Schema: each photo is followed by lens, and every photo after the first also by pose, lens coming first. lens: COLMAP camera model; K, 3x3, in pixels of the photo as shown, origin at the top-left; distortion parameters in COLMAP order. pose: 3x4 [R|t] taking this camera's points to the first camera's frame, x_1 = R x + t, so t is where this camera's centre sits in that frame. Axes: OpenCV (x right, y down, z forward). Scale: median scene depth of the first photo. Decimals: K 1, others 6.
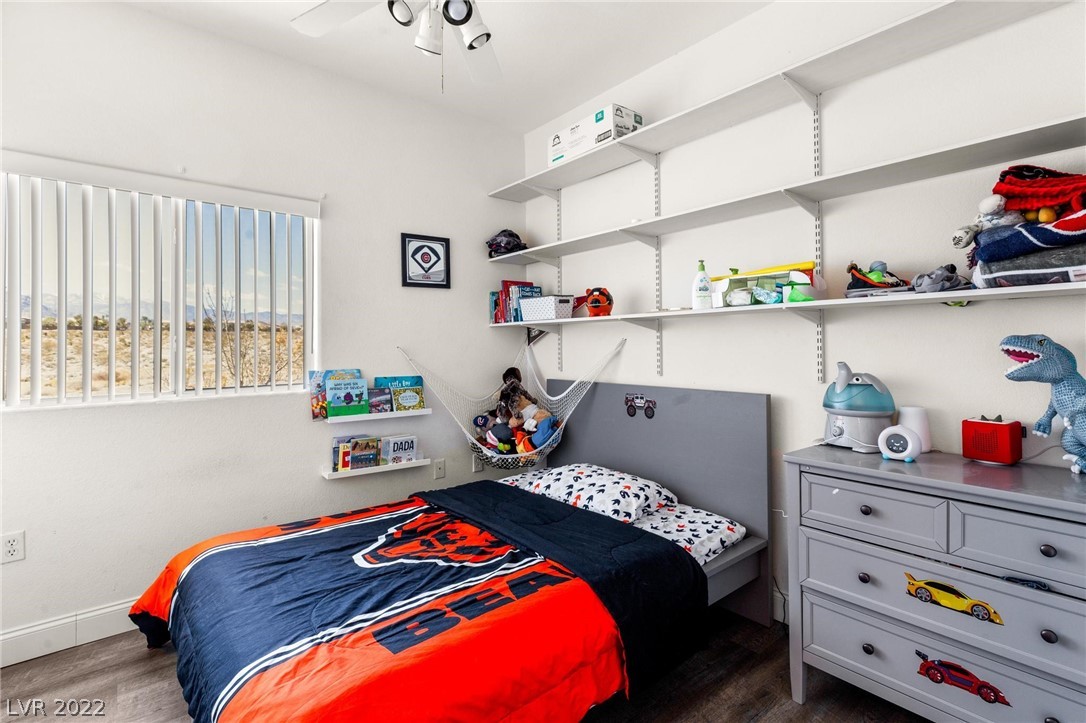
lens RADIAL K [[506.3, 0, 544.7], [0, 506.3, 328.8], [0, 0, 1]] dist [-0.000108, 0.000087]
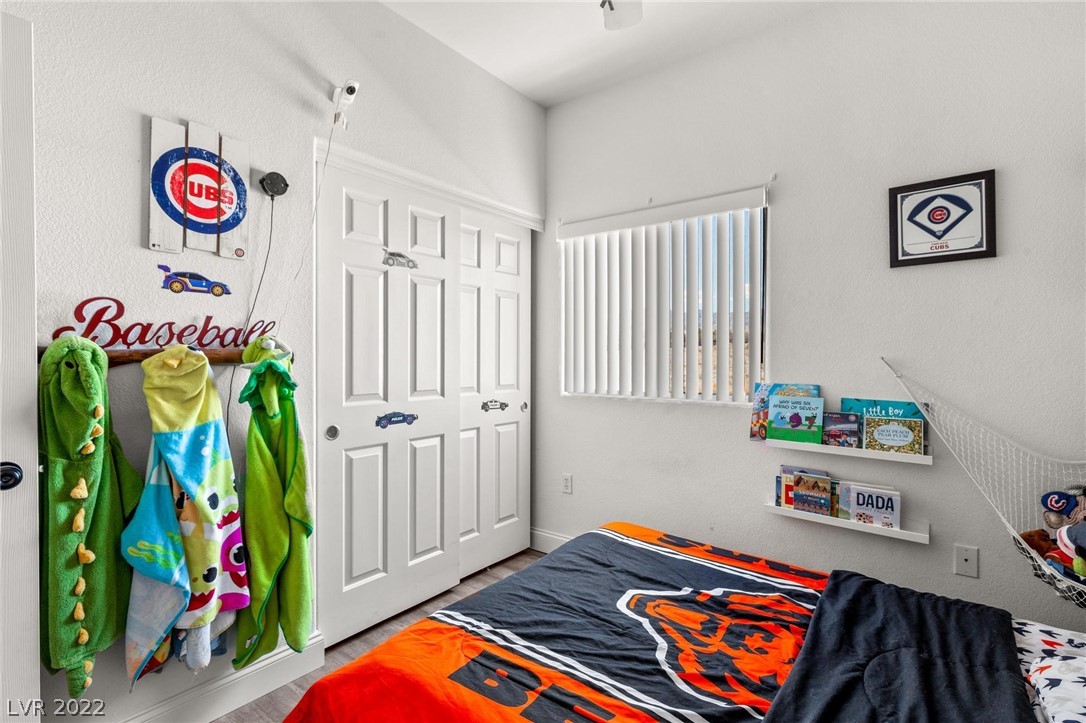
lens RADIAL K [[499.2, 0, 547.4], [0, 499.2, 354.0], [0, 0, 1]] dist [0.002434, -0.000308]
pose [[0.226145, 0.006817, -0.974070, 0.300569], [0.024846, 0.999610, 0.012764, 0.012739], [0.973777, -0.027089, 0.225887, 0.451479]]
